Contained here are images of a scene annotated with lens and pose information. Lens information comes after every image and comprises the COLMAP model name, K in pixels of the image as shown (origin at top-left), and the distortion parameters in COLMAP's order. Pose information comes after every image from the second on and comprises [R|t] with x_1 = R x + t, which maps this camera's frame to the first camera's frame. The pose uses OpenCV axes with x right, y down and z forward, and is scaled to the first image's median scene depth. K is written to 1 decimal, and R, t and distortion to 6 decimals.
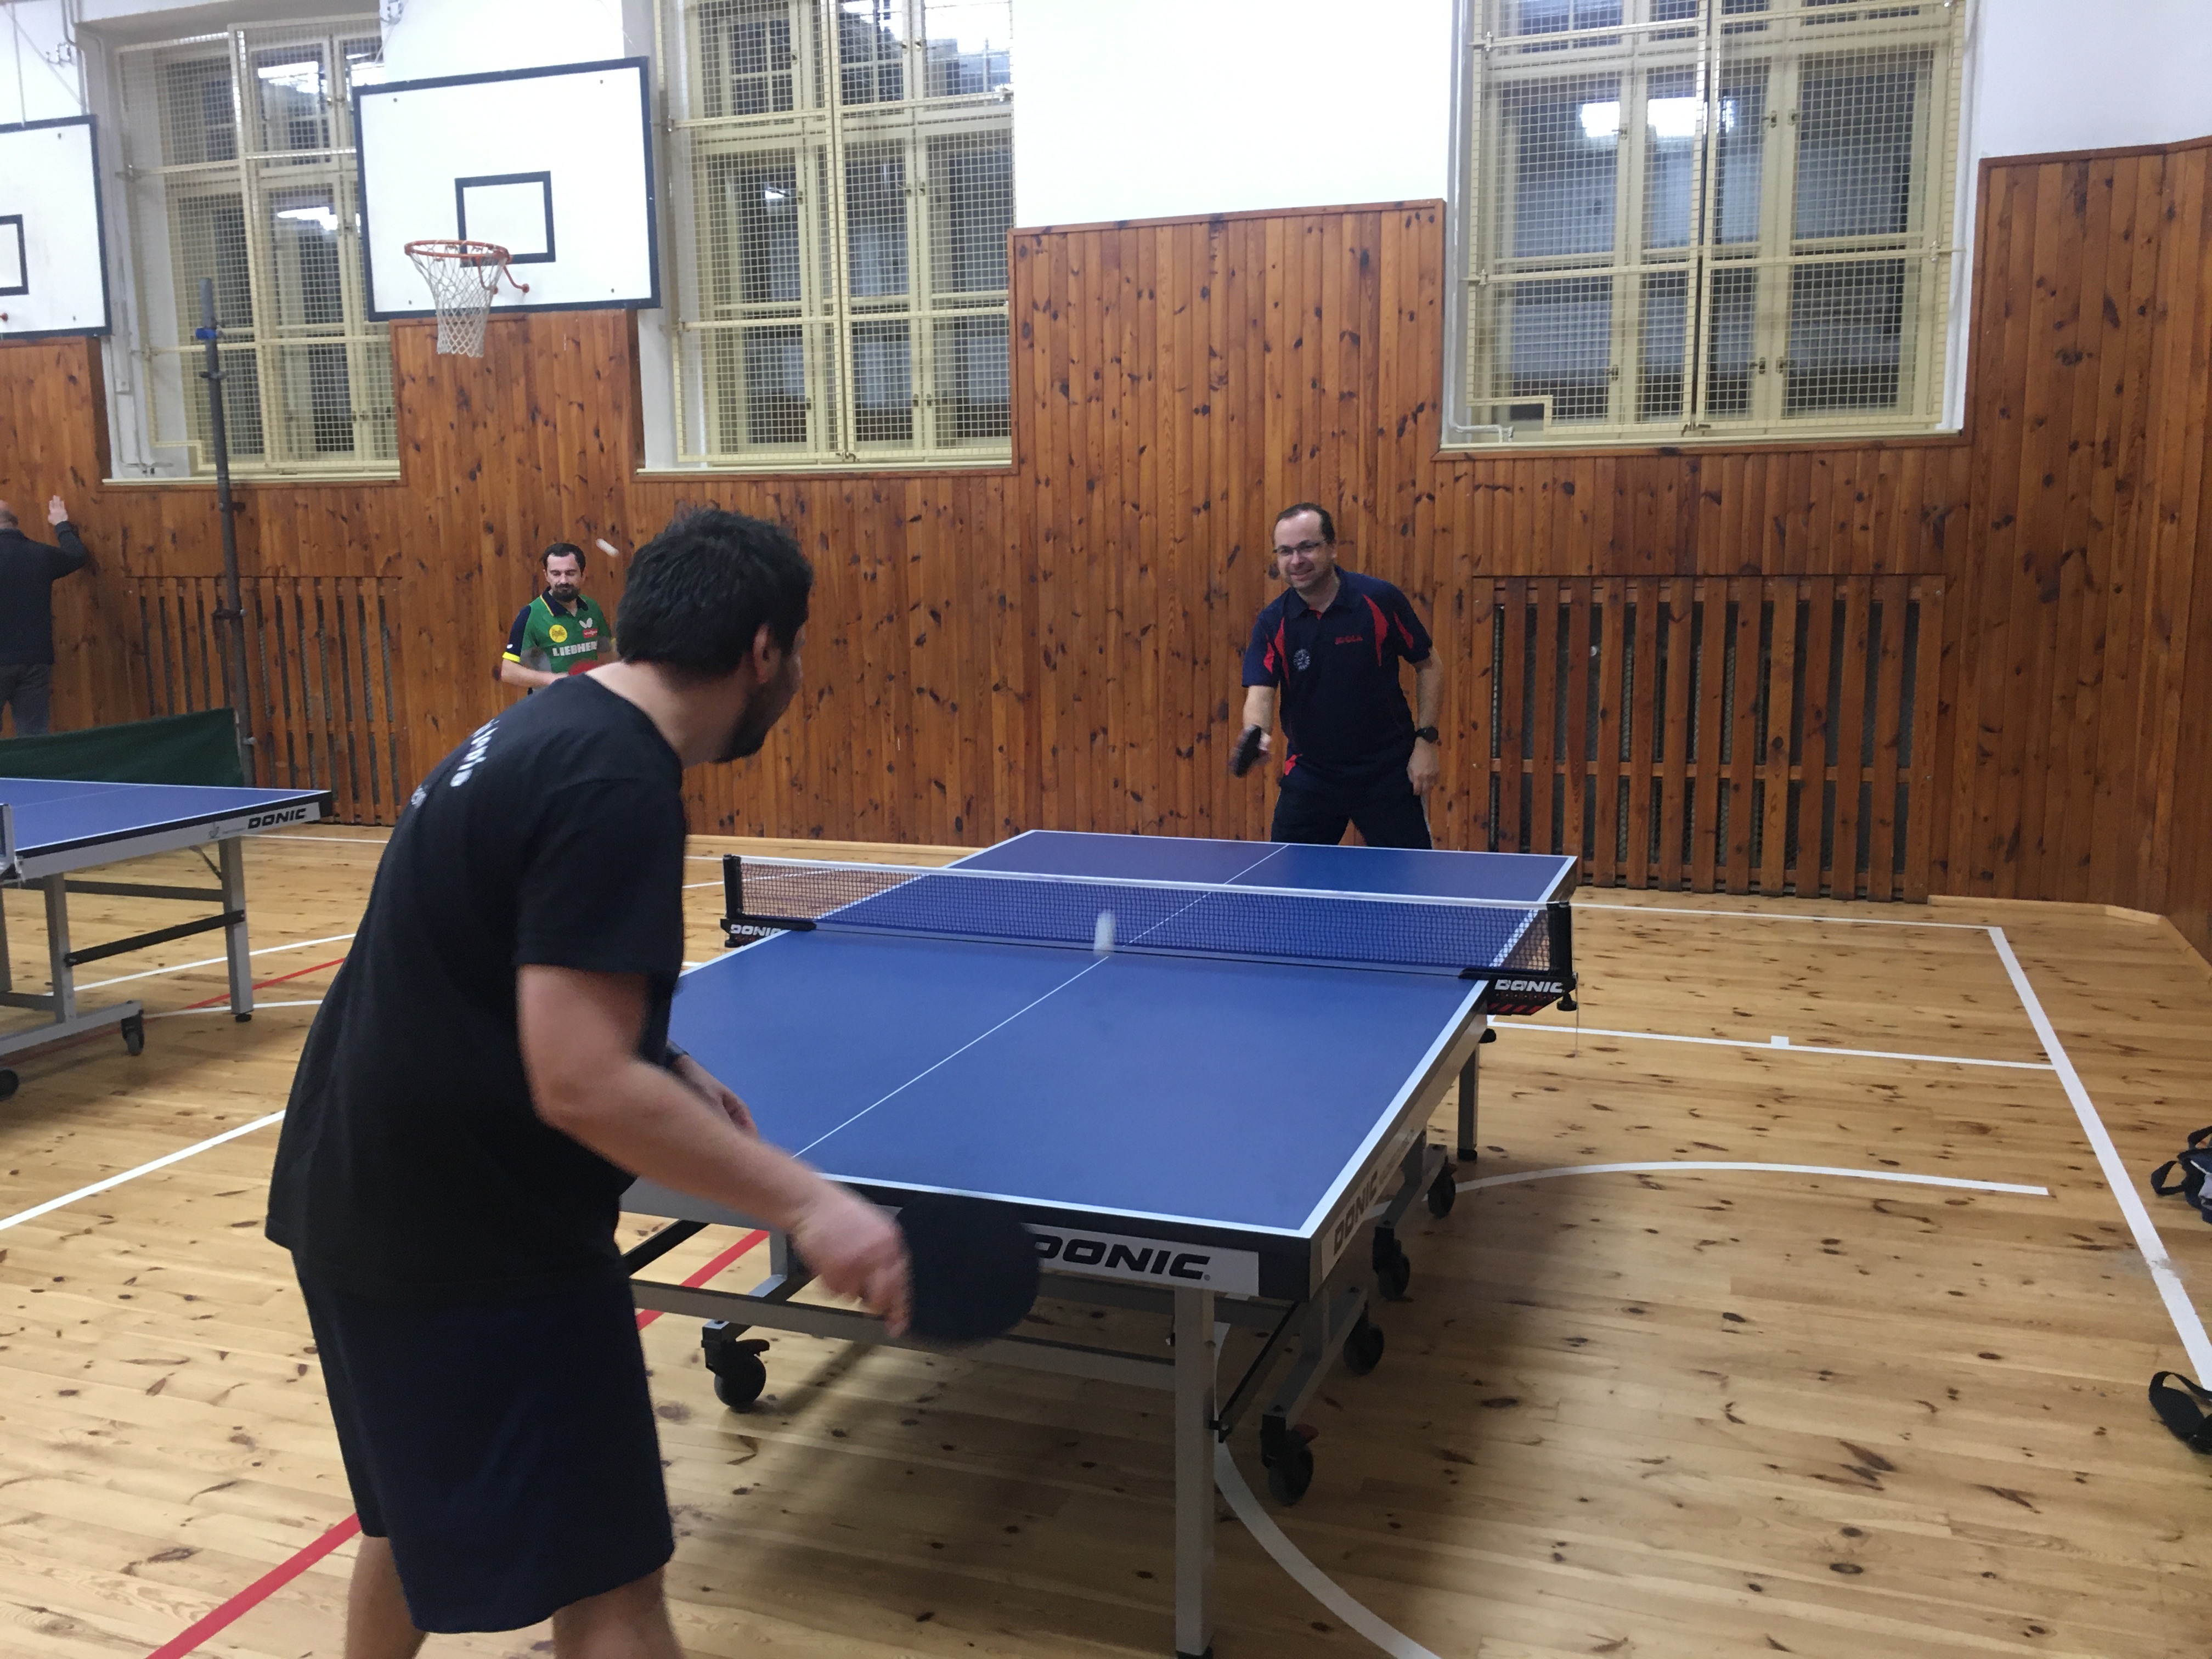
lens RADIAL K [[1873.9, 0, 1109.3], [0, 1873.9, 825.3], [0, 0, 1]] dist [0.073887, -0.096230]
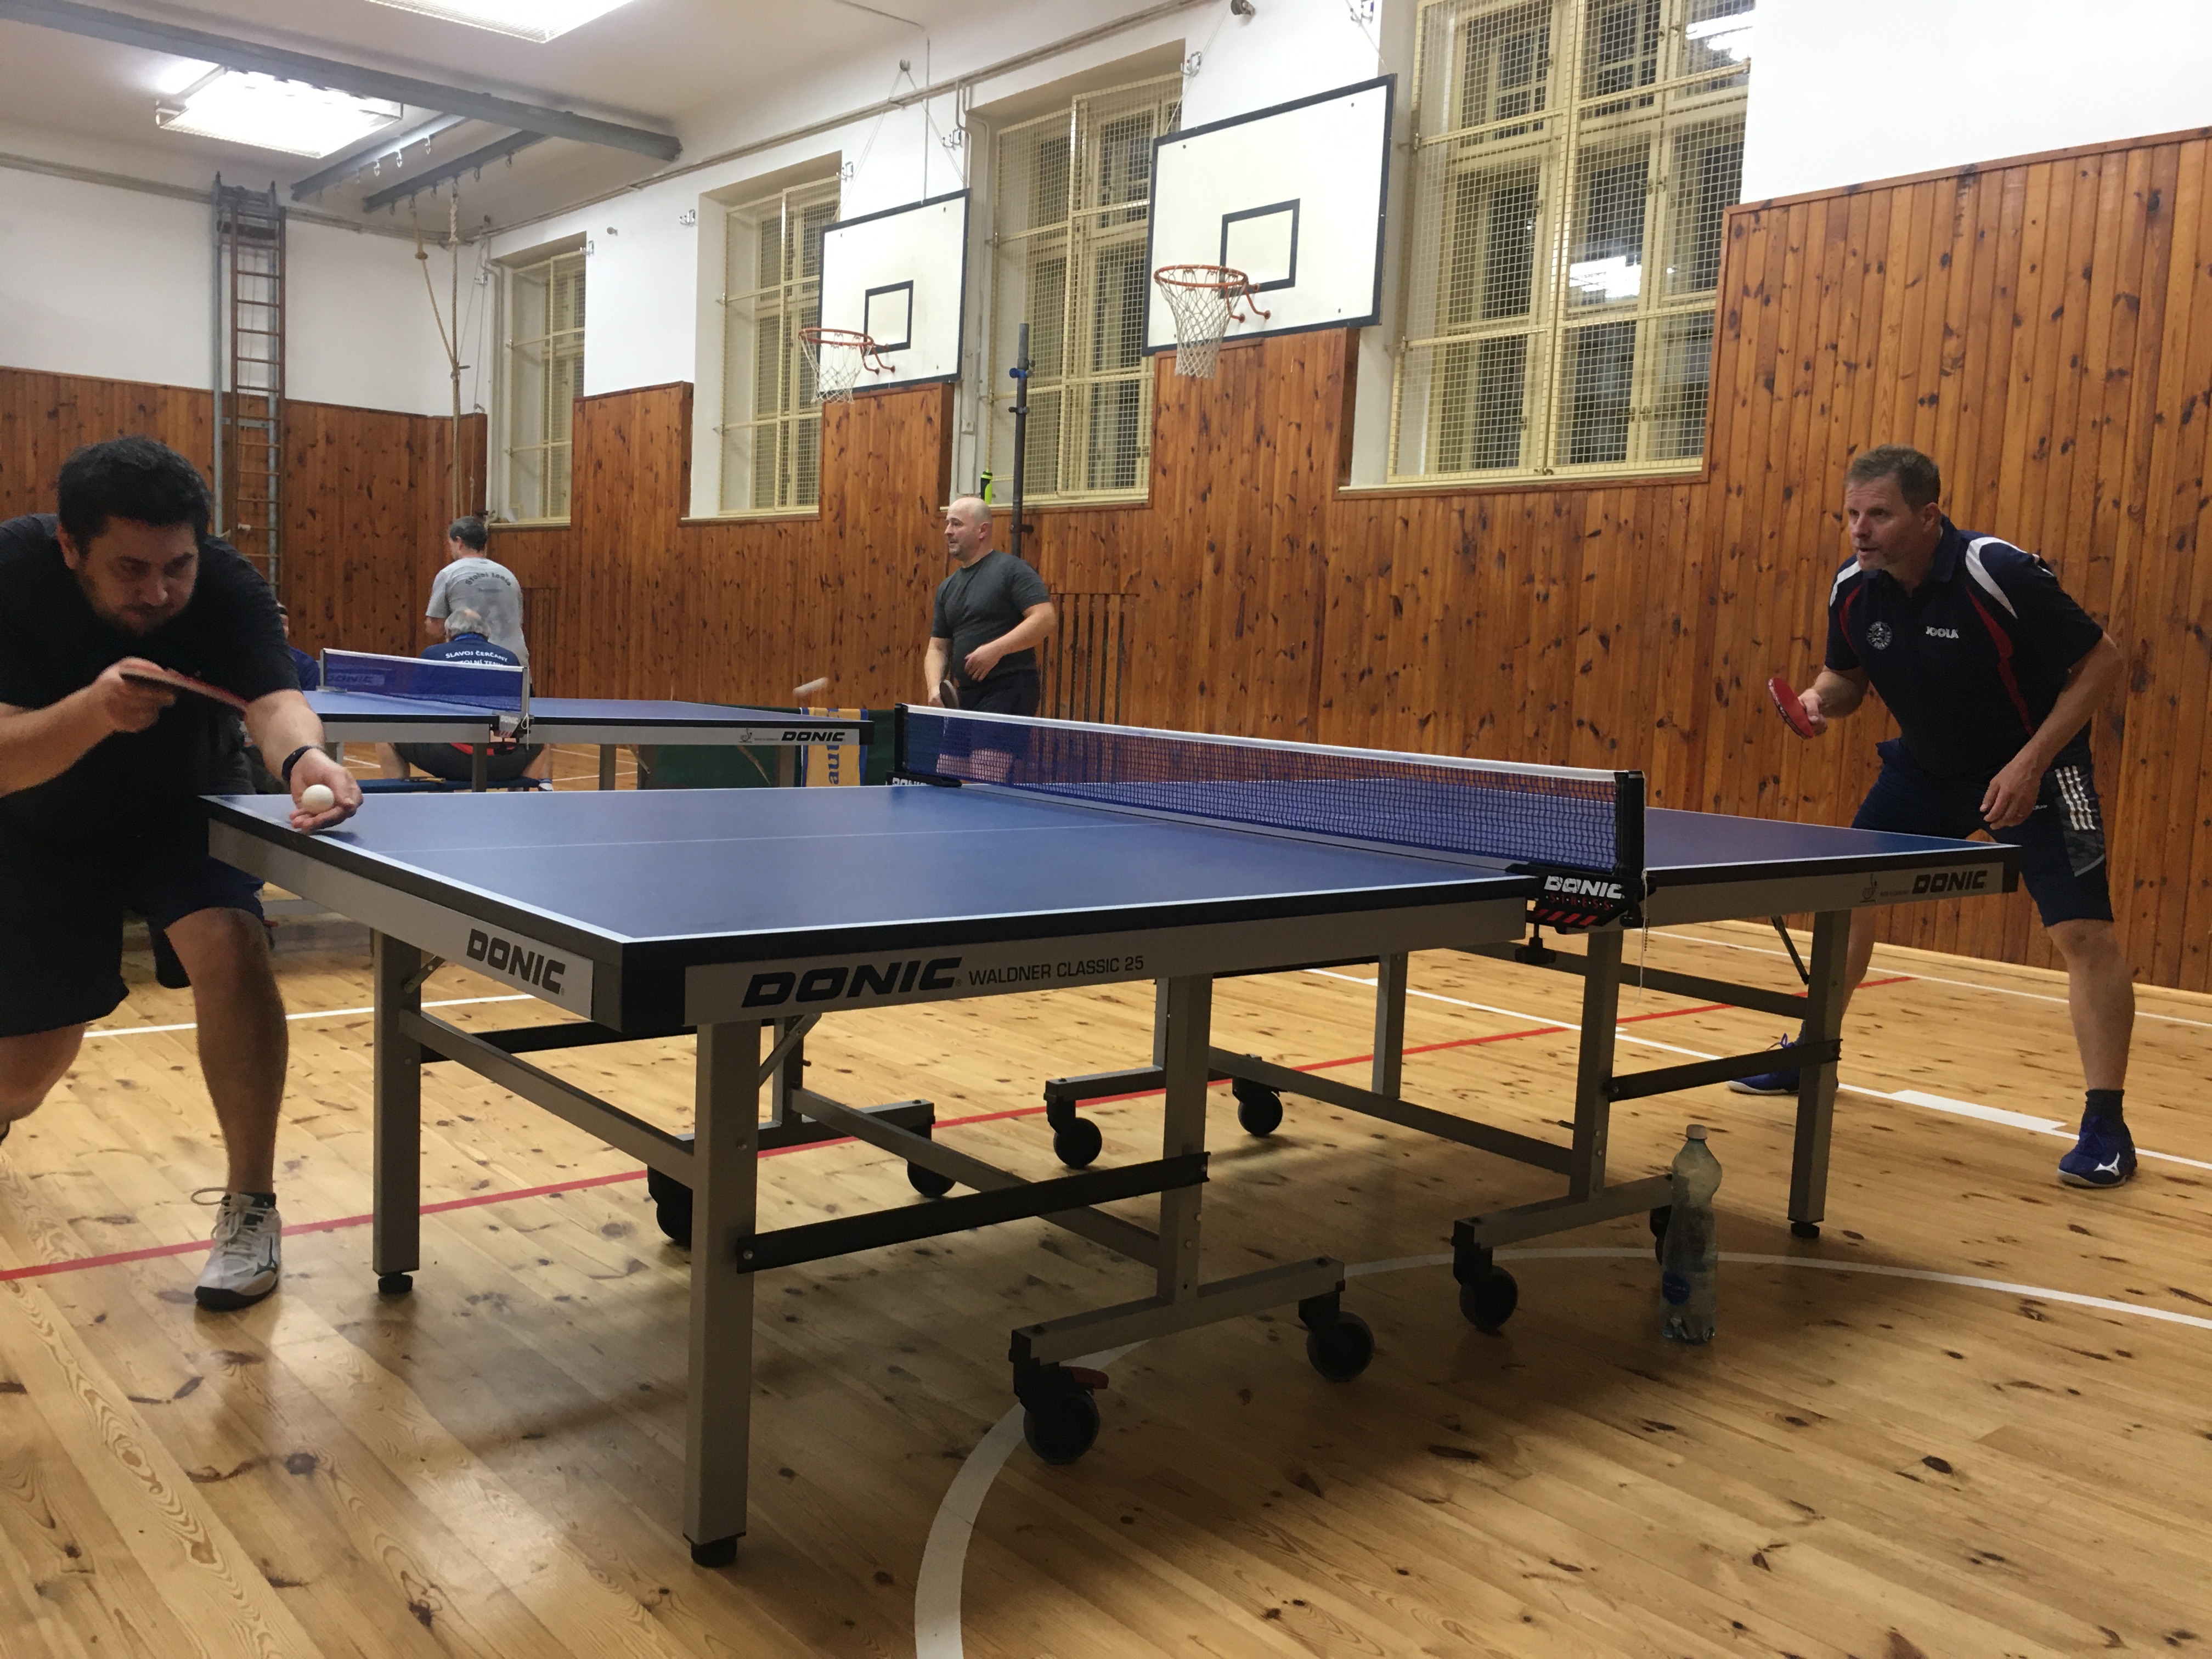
lens RADIAL K [[1873.9, 0, 1109.6], [0, 1873.9, 823.9], [0, 0, 1]] dist [0.073887, -0.096230]
pose [[0.860975, 0.098938, -0.498932, 0.160958], [-0.137226, 0.989710, -0.040544, 0.043957], [0.489786, 0.103373, 0.865693, 0.109669]]
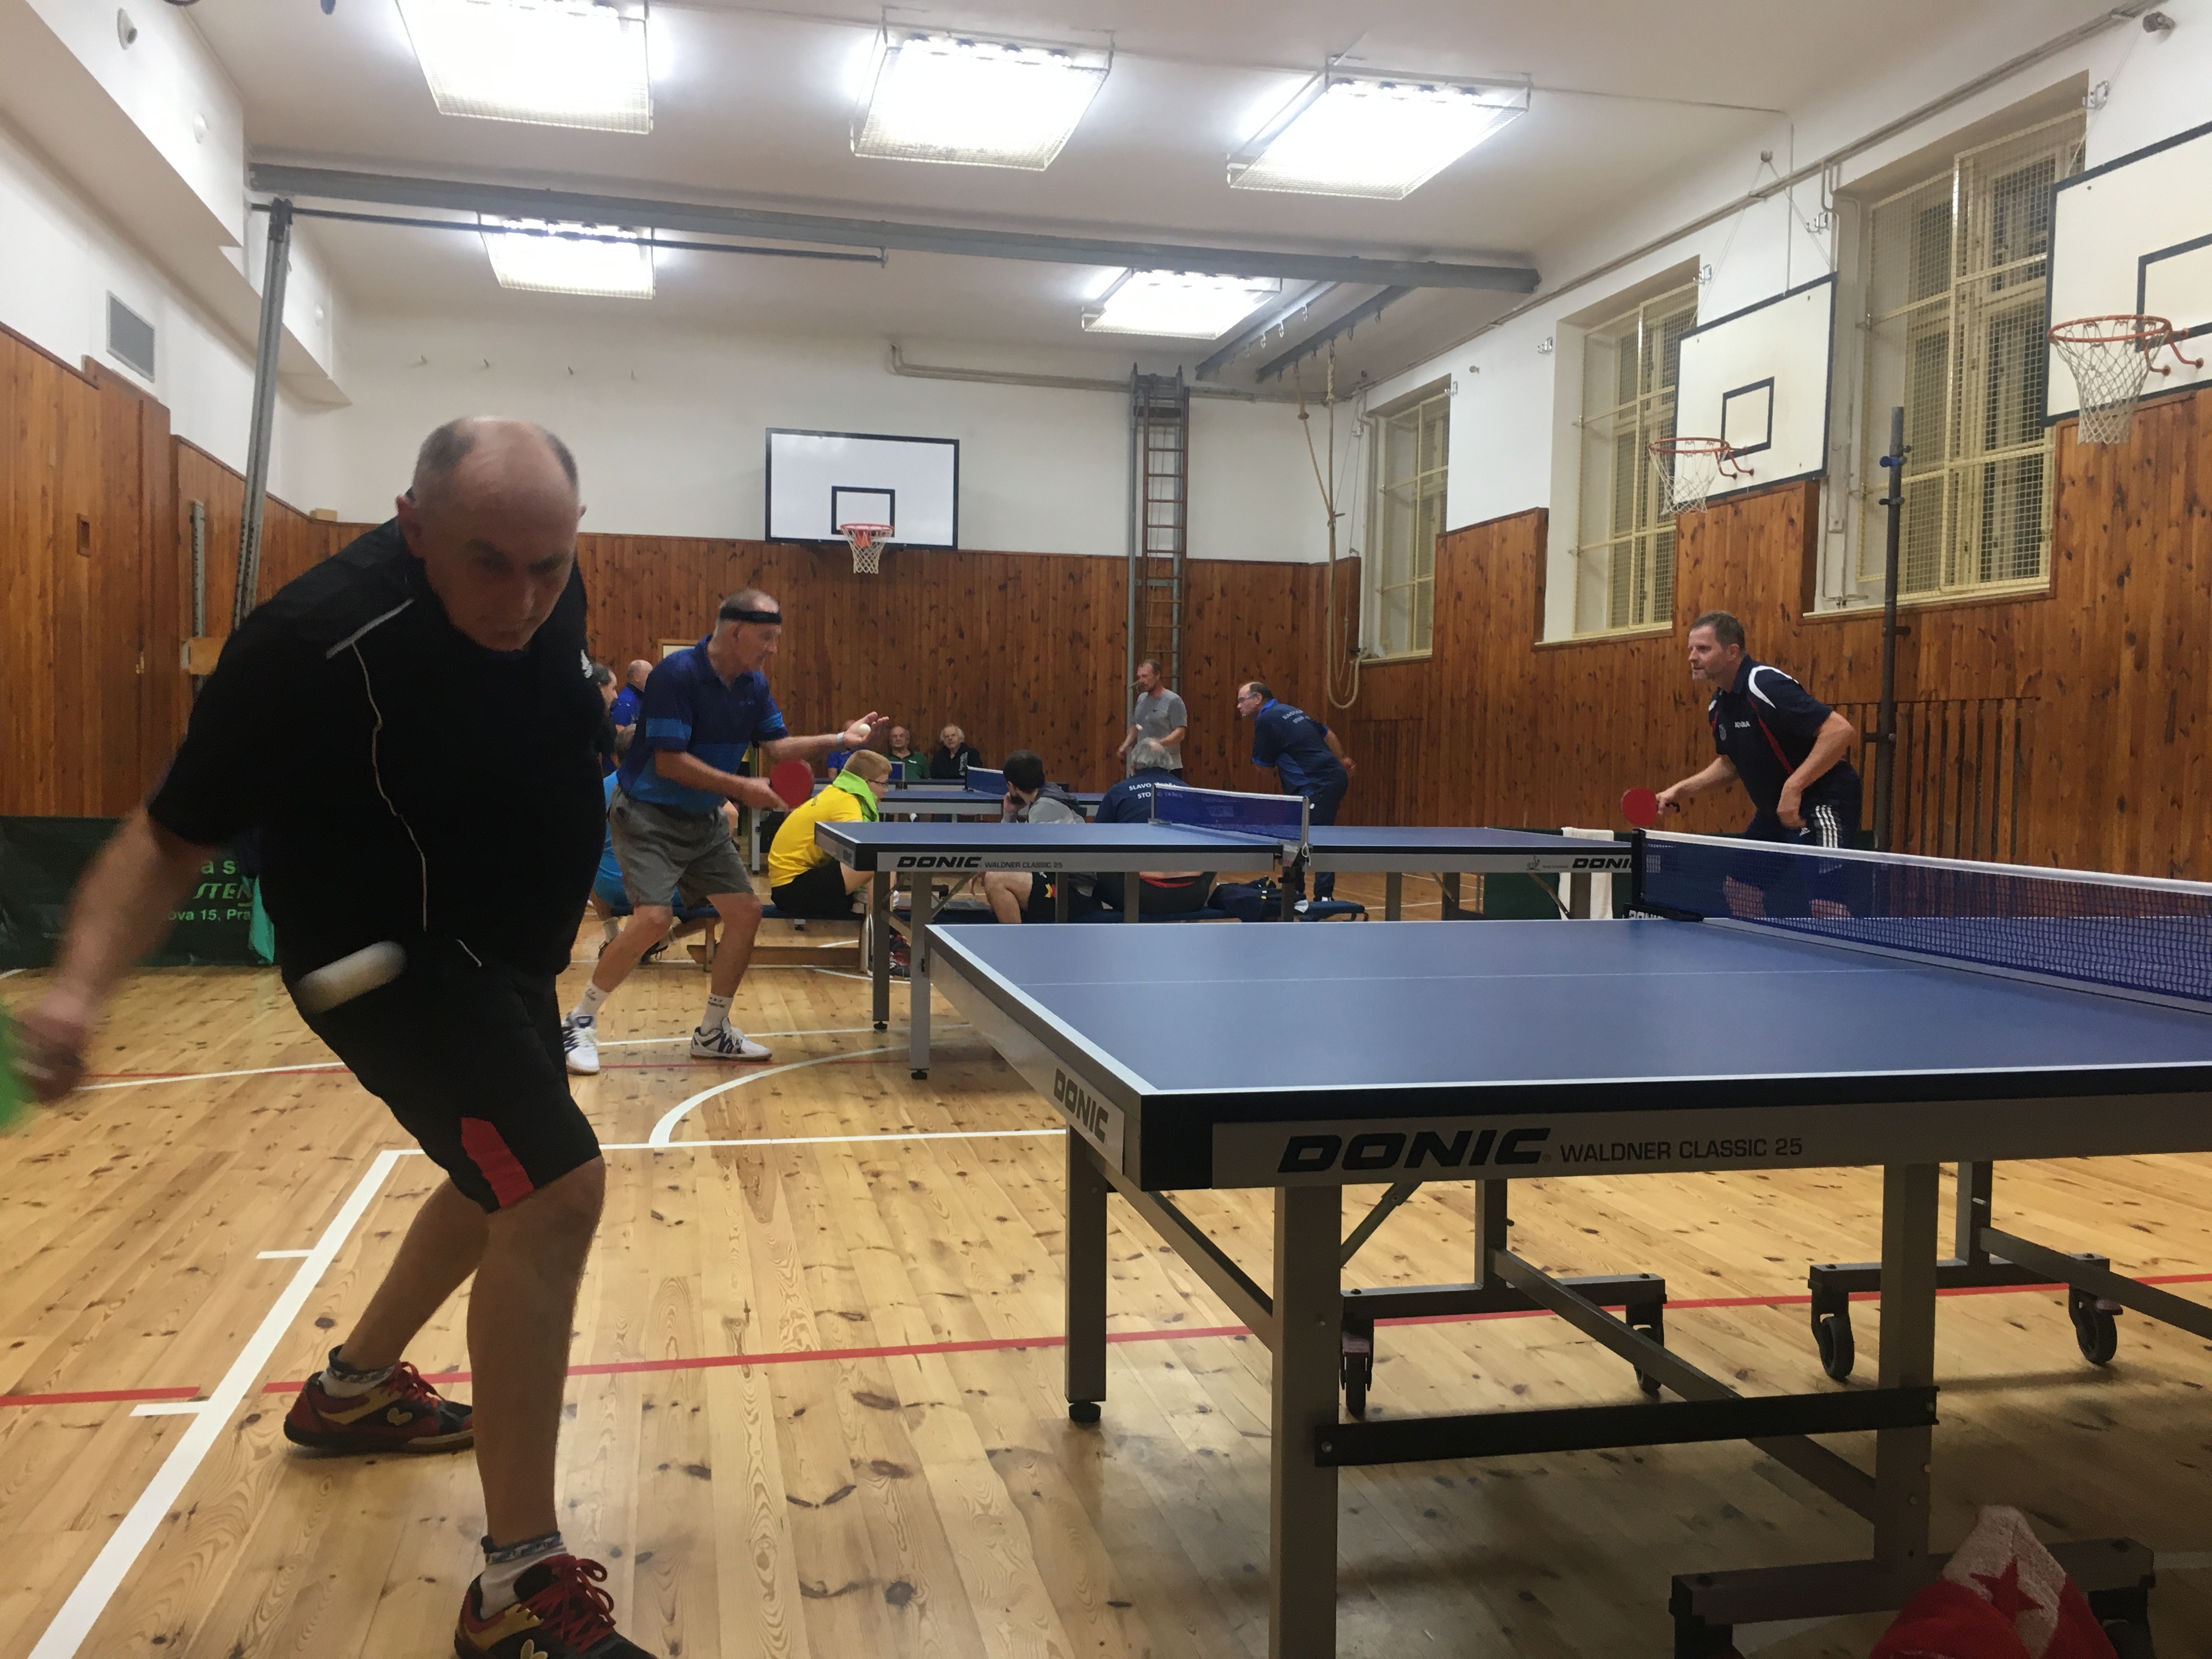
lens RADIAL K [[1873.9, 0, 1107.4], [0, 1873.9, 828.7], [0, 0, 1]] dist [0.073887, -0.096230]
pose [[0.539048, 0.058395, -0.840248, 0.173359], [-0.157511, 0.986984, -0.032455, 0.035283], [0.827416, 0.149843, 0.541229, 0.154358]]
